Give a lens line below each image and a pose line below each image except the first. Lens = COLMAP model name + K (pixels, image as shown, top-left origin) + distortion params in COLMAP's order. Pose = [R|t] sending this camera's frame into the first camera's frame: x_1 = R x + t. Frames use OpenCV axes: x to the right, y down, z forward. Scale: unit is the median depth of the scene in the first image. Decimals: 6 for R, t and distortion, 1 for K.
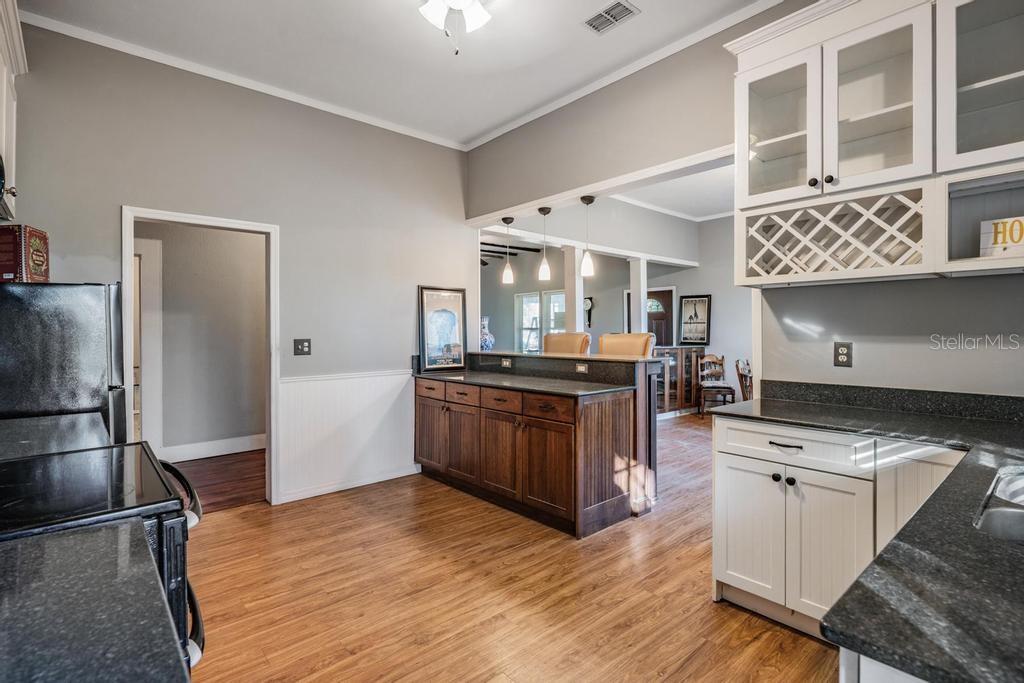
lens RADIAL K [[493.7, 0, 503.9], [0, 493.7, 335.5], [0, 0, 1]] dist [-0.001714, -0.000124]
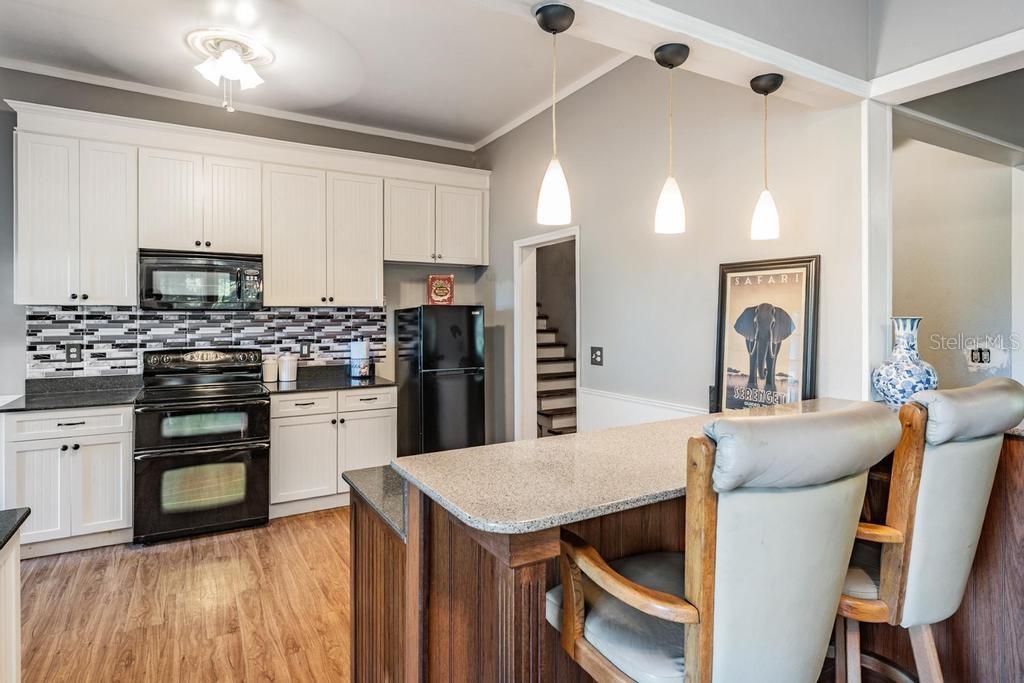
lens RADIAL K [[555.4, 0, 510.4], [0, 555.4, 314.2], [0, 0, 1]] dist [0.006176, 0.000110]
pose [[-0.192688, -0.003507, -0.981254, 0.584269], [-0.009549, 0.999953, -0.001699, -0.047283], [0.981214, 0.009043, -0.192713, 1.029583]]
